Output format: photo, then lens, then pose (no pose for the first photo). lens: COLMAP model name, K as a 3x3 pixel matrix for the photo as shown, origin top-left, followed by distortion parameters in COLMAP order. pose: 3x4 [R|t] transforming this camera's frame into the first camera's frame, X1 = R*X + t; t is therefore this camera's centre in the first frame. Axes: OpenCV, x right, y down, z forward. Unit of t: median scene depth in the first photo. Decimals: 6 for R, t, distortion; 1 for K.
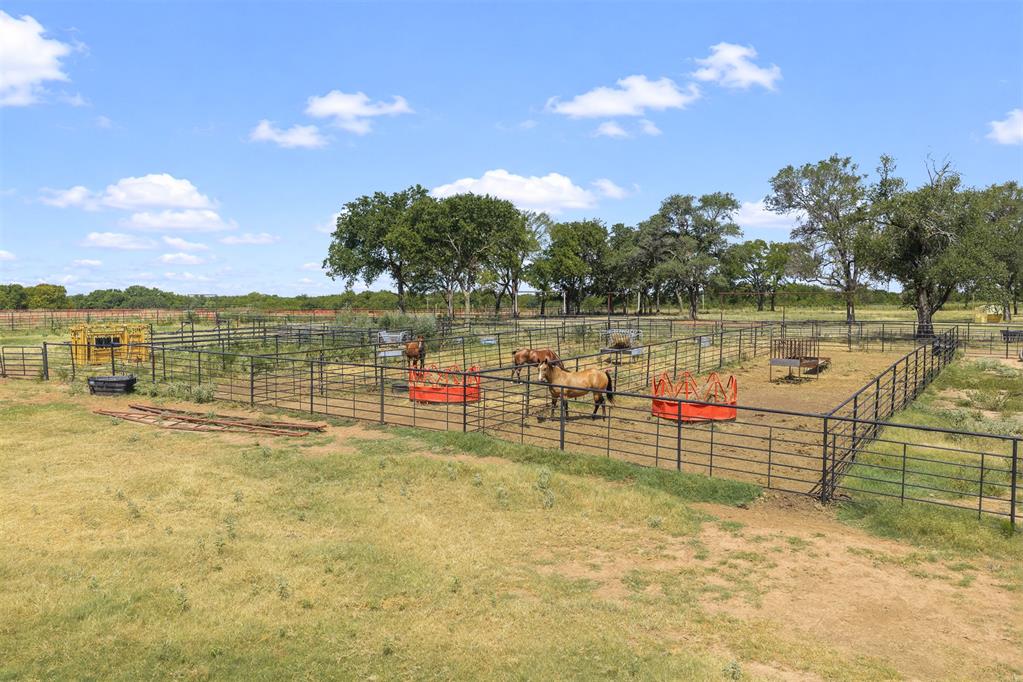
lens RADIAL K [[849.1, 0, 515.8], [0, 849.1, 338.2], [0, 0, 1]] dist [0.013822, -0.018720]
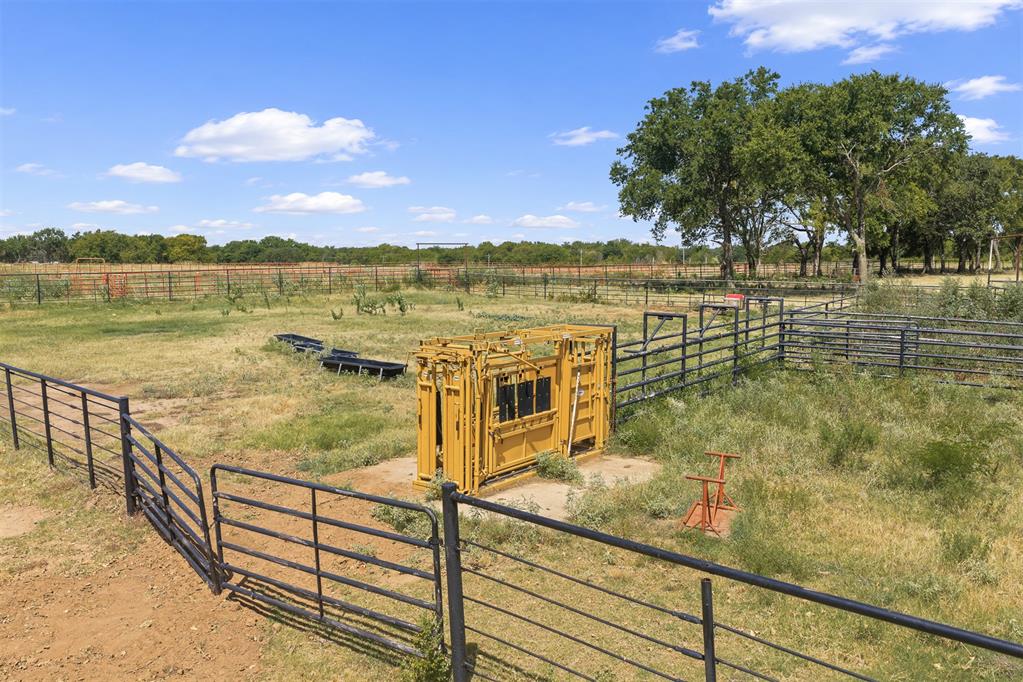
lens RADIAL K [[849.1, 0, 515.8], [0, 849.1, 338.2], [0, 0, 1]] dist [0.013822, -0.018720]
pose [[0.991724, 0.012922, -0.127735, -0.073172], [-0.005617, 0.998336, 0.057390, -0.005297], [0.128264, -0.056198, 0.990147, 0.116484]]
